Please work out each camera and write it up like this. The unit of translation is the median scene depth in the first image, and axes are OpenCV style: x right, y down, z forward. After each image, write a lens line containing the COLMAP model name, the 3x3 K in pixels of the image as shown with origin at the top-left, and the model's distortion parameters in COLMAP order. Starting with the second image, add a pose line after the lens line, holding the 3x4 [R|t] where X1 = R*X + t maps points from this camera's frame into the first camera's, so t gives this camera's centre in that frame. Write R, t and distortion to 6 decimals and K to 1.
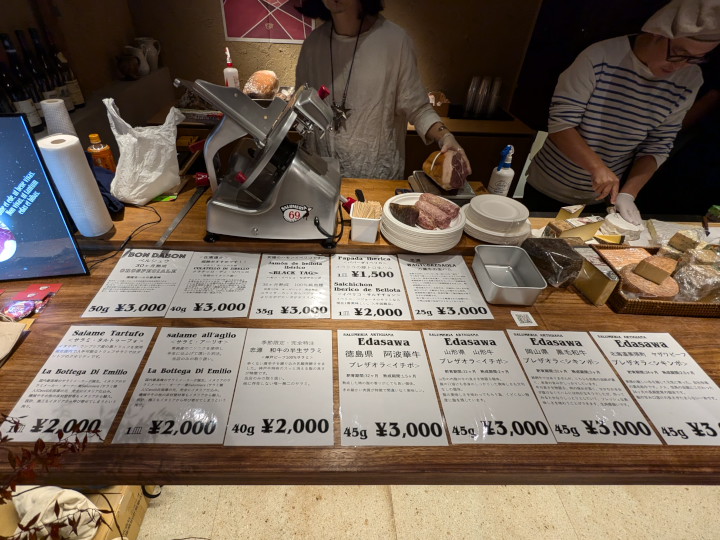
lens RADIAL K [[369.1, 0, 360.0], [0, 369.1, 270.0], [0, 0, 1]] dist [0.000627, 0.000125]
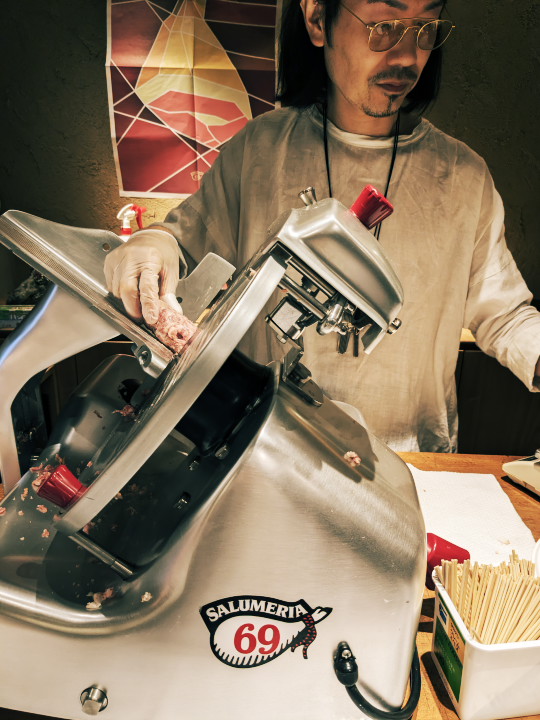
lens RADIAL K [[565.9, 0, 270.0], [0, 565.9, 360.0], [0, 0, 1]] dist [-0.002124, -0.000839]
pose [[0.997258, -0.002488, -0.073957, -0.140061], [-0.022611, 0.941390, -0.336561, -0.198100], [0.070460, 0.337311, 0.938753, 0.575810]]
